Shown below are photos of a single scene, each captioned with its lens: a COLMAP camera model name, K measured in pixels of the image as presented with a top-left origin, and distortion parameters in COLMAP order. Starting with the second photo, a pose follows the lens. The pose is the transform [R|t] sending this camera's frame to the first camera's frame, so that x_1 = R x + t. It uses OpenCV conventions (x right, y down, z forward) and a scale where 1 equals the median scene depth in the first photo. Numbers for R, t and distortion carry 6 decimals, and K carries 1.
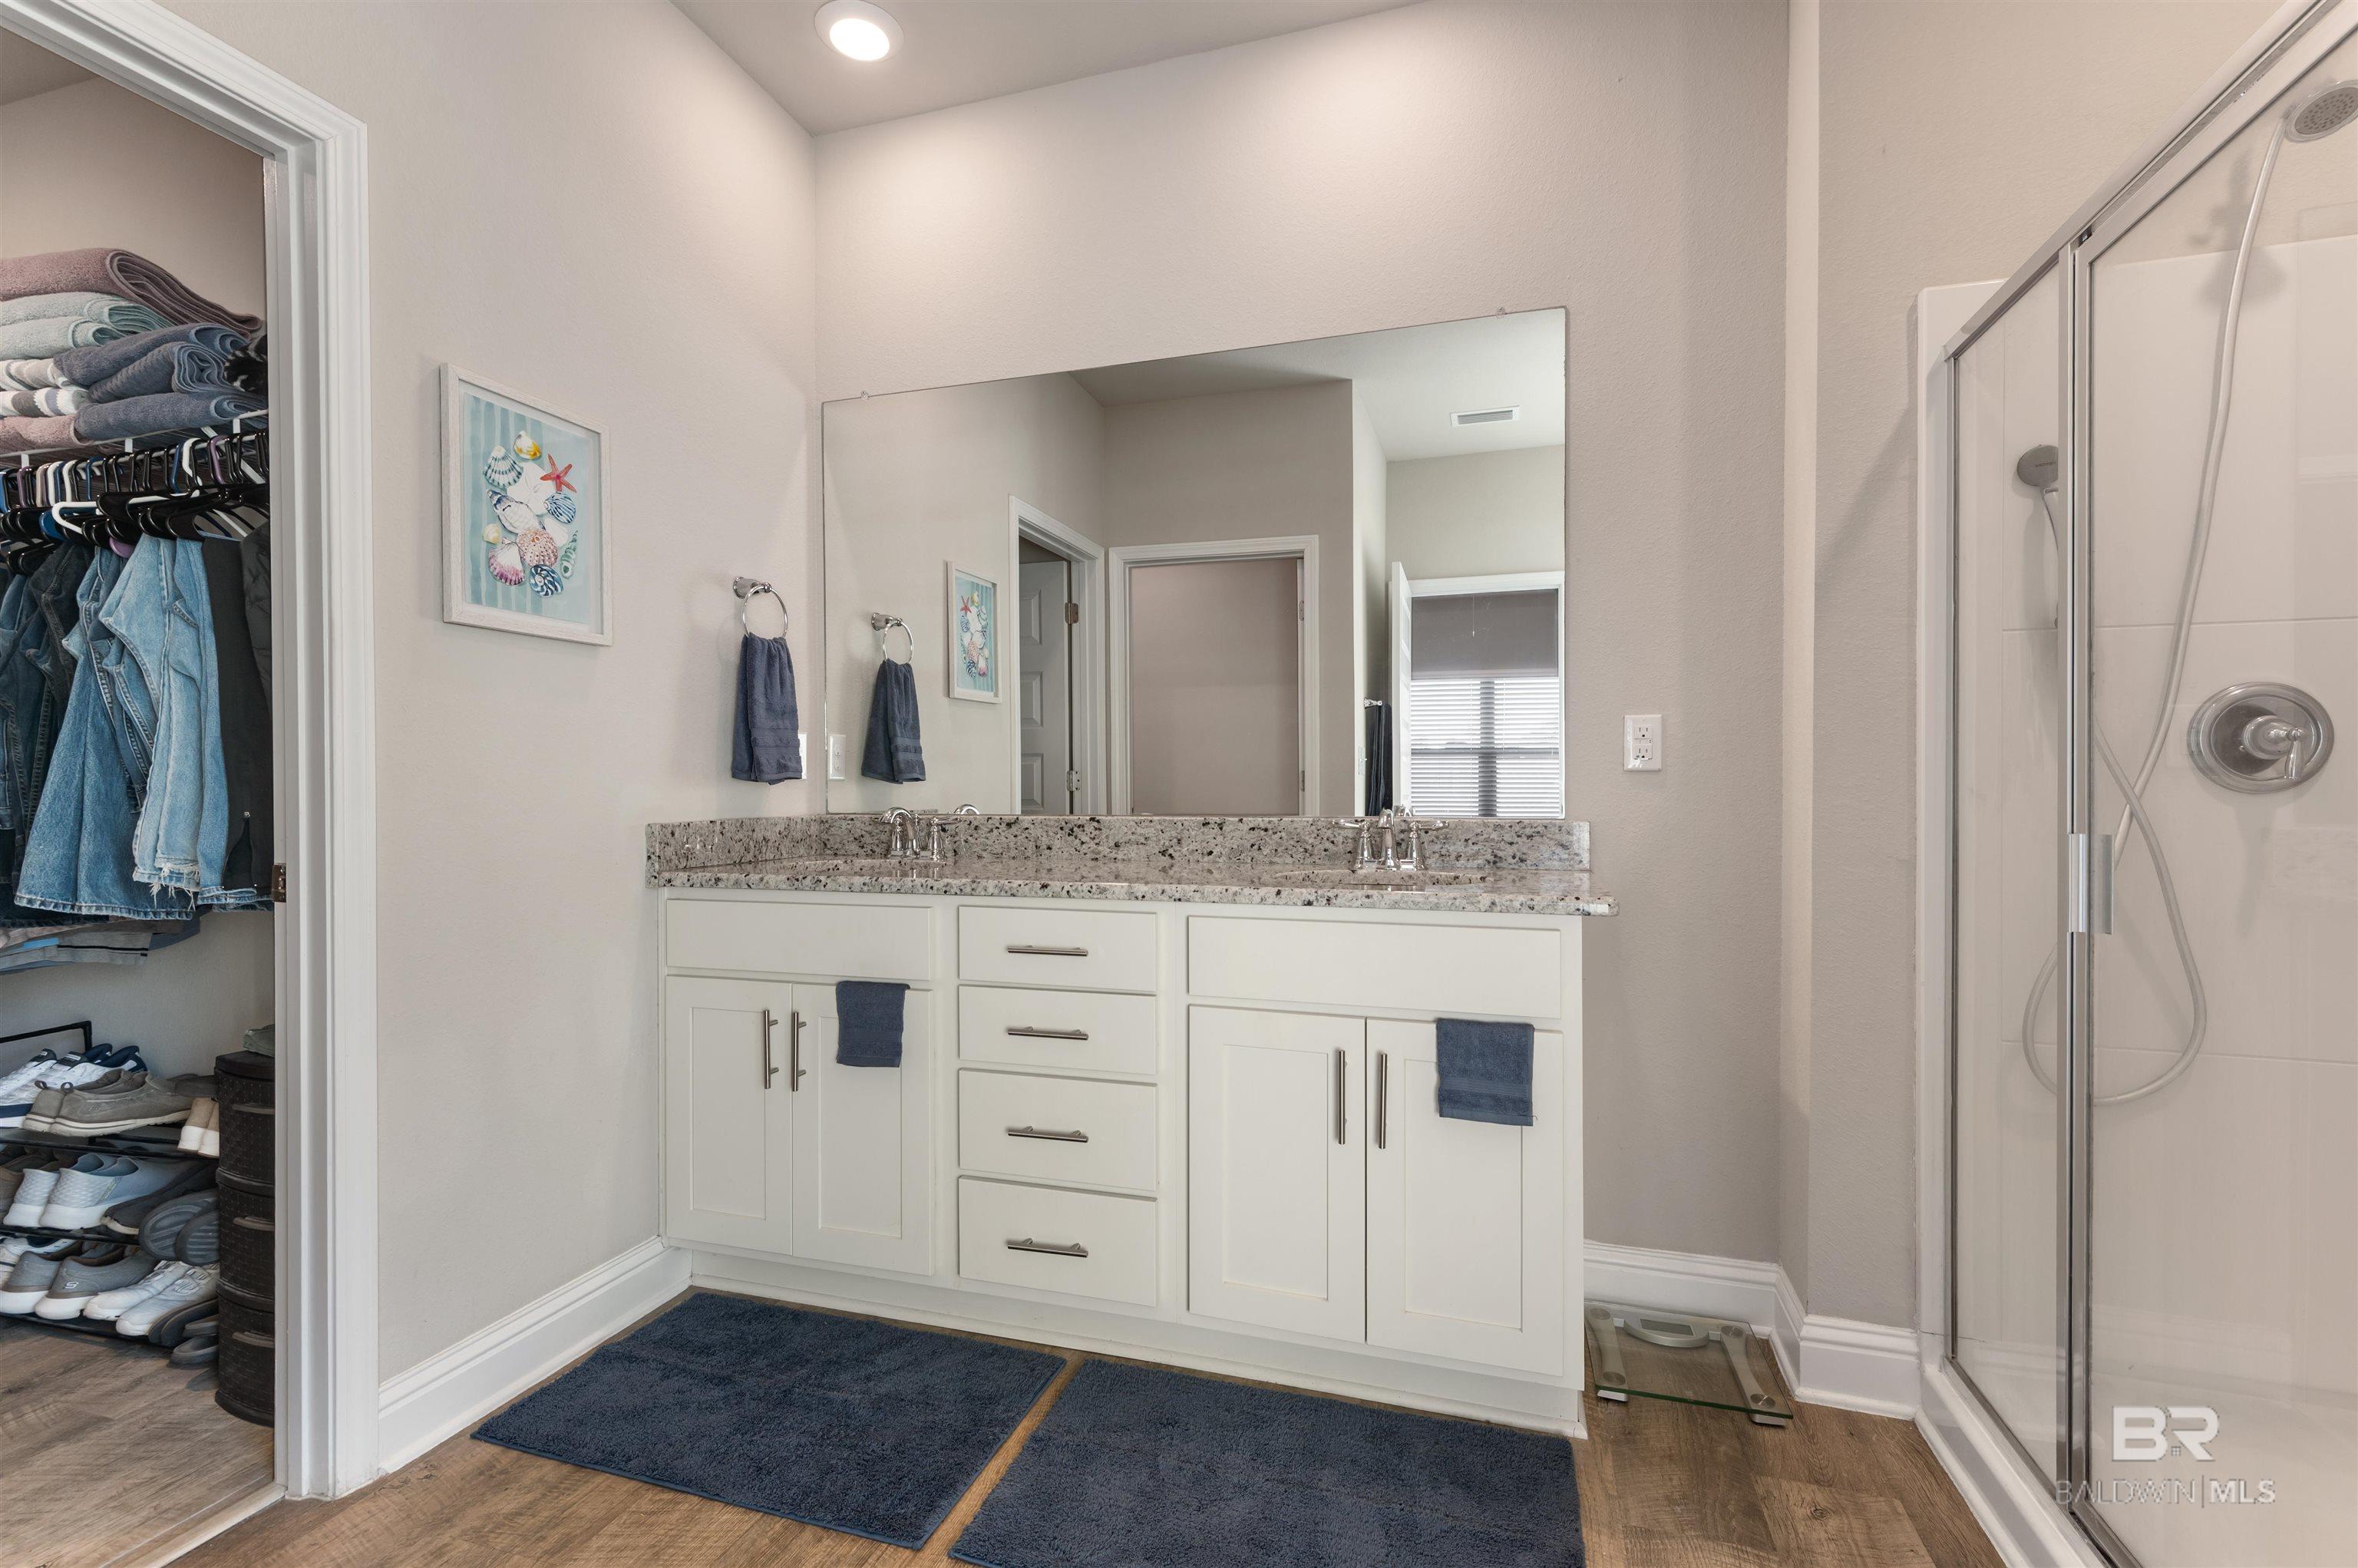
lens RADIAL K [[1063.8, 0, 1185.5], [0, 1063.8, 788.3], [0, 0, 1]] dist [0.015639, -0.006511]
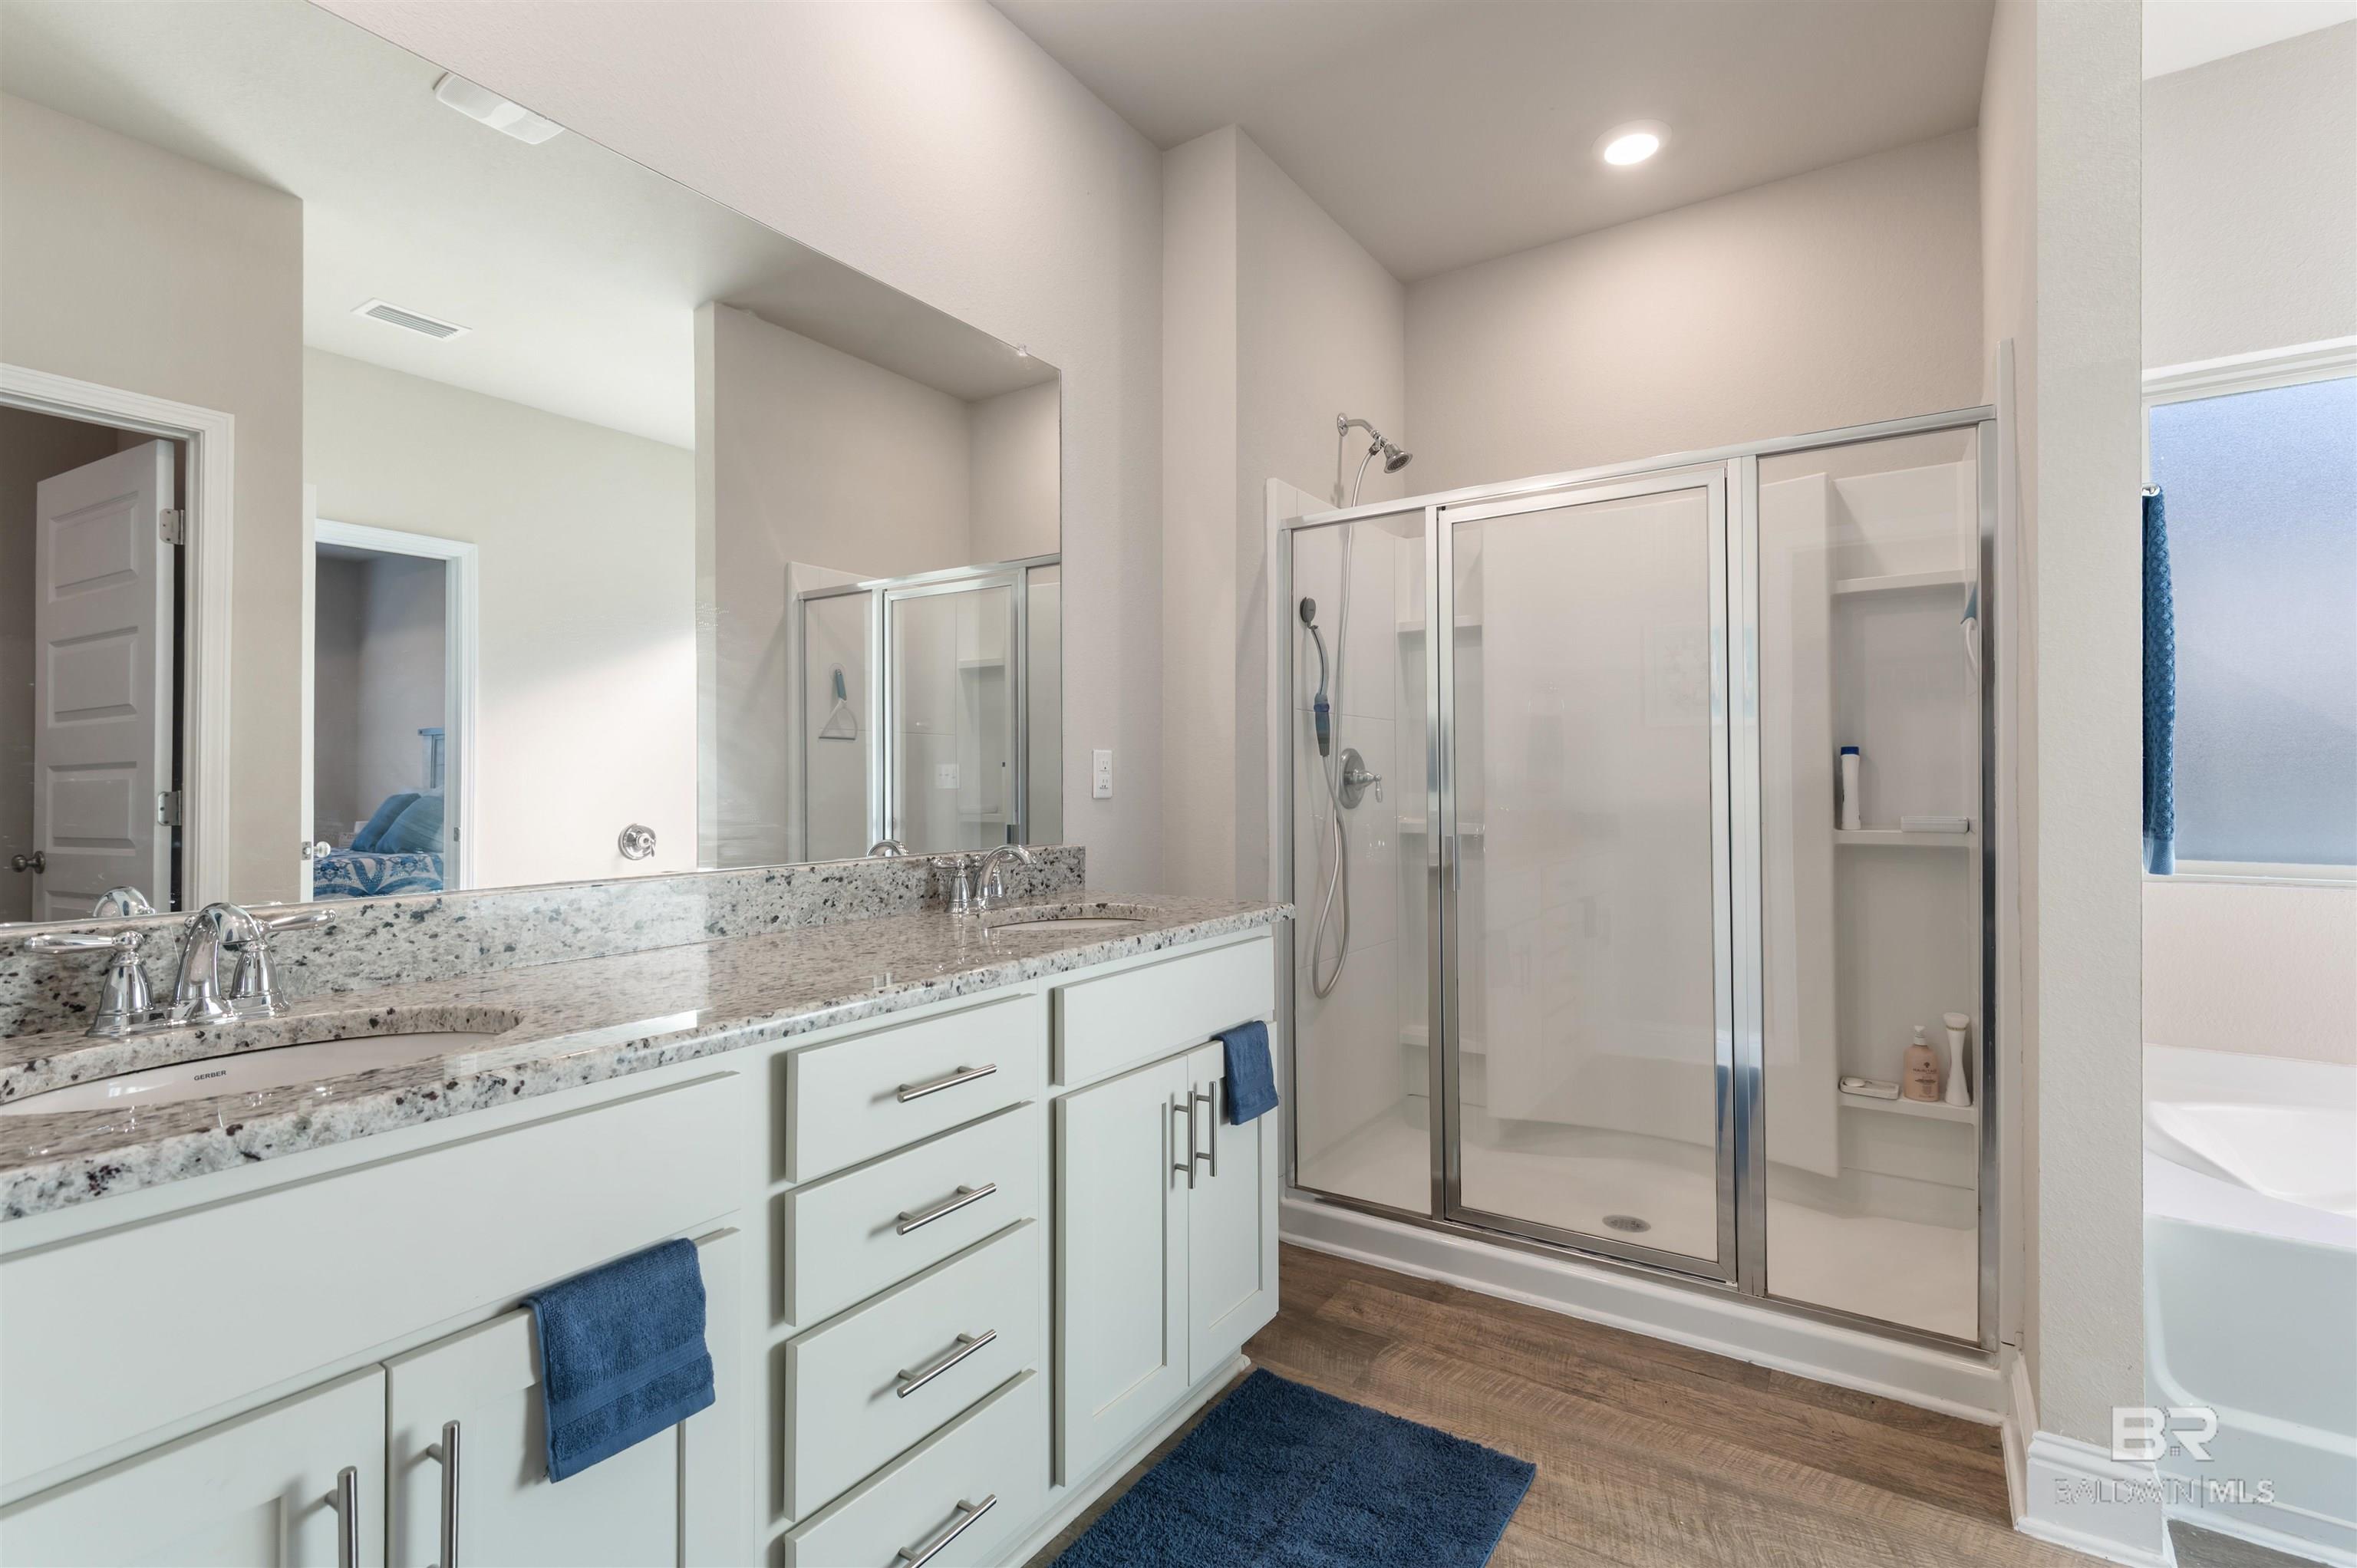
lens RADIAL K [[1063.3, 0, 1191.0], [0, 1063.3, 778.5], [0, 0, 1]] dist [0.015639, -0.006511]
pose [[0.287007, 0.006076, 0.957909, -0.639963], [0.011586, 0.999885, -0.009813, -0.025201], [-0.957859, 0.013915, 0.286903, 0.582336]]
